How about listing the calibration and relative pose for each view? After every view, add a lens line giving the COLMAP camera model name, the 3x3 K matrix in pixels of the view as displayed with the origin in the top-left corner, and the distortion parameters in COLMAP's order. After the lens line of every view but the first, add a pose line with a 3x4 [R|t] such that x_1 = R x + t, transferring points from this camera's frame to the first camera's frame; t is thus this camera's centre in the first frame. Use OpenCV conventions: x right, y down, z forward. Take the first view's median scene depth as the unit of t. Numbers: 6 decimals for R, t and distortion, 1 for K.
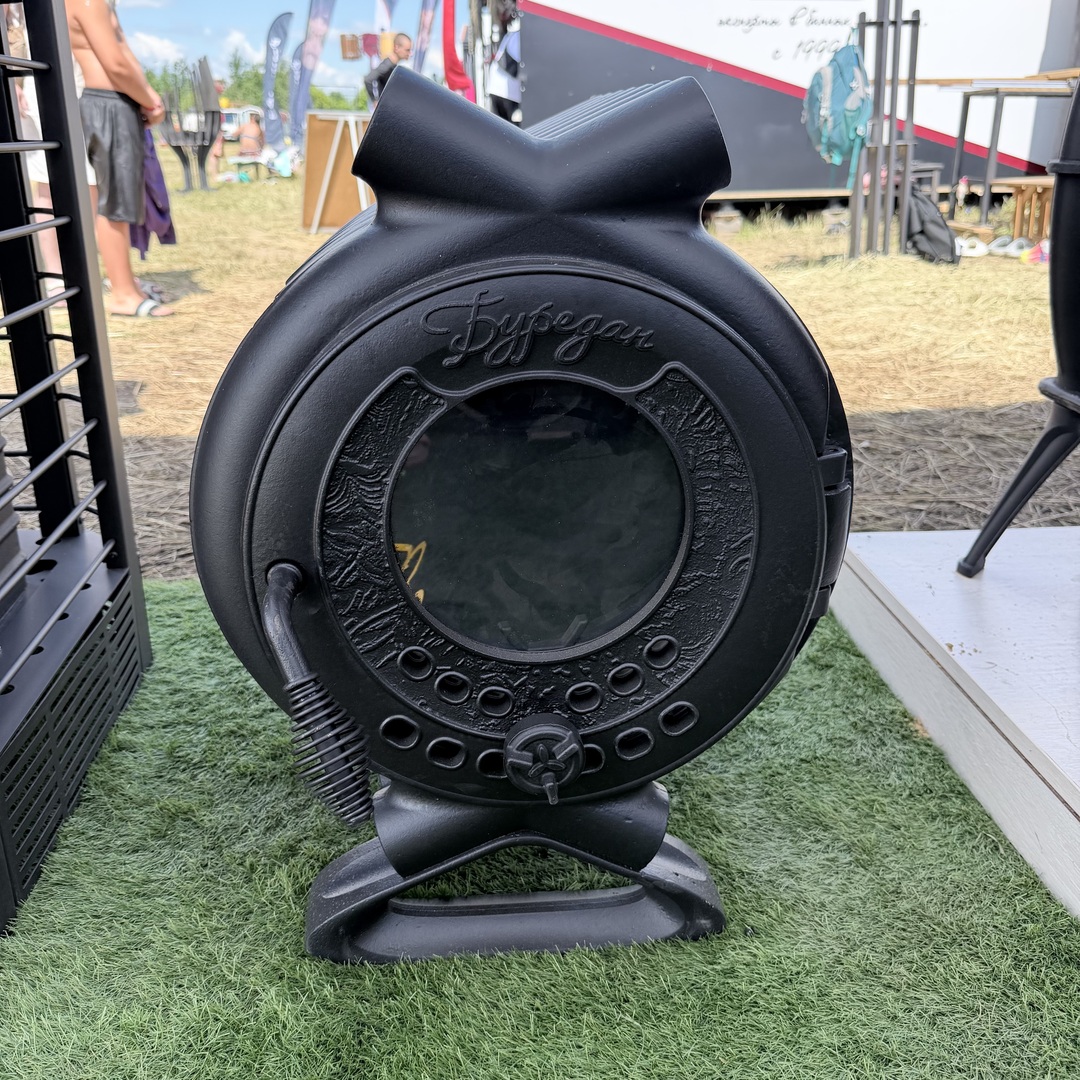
lens RADIAL K [[1034.7, 0, 539.8], [0, 1034.7, 544.3], [0, 0, 1]] dist [0.125249, -0.254554]
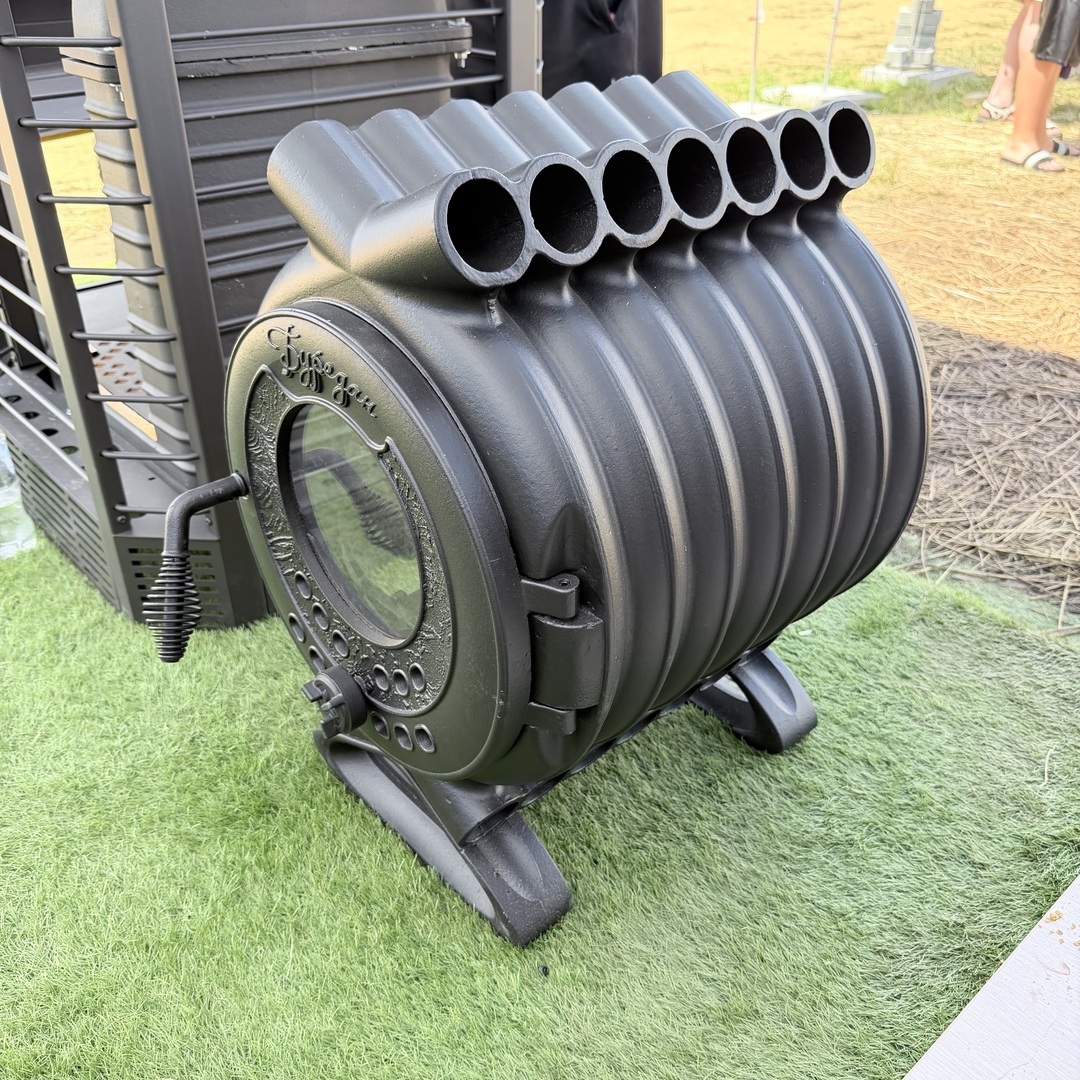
lens RADIAL K [[1020.4, 0, 538.0], [0, 1020.4, 550.1], [0, 0, 1]] dist [0.115126, -0.116476]
pose [[0.597598, 0.429498, -0.677059, 0.950452], [-0.302745, 0.902789, 0.305479, -0.423904], [0.742444, 0.022423, 0.669533, 0.391416]]
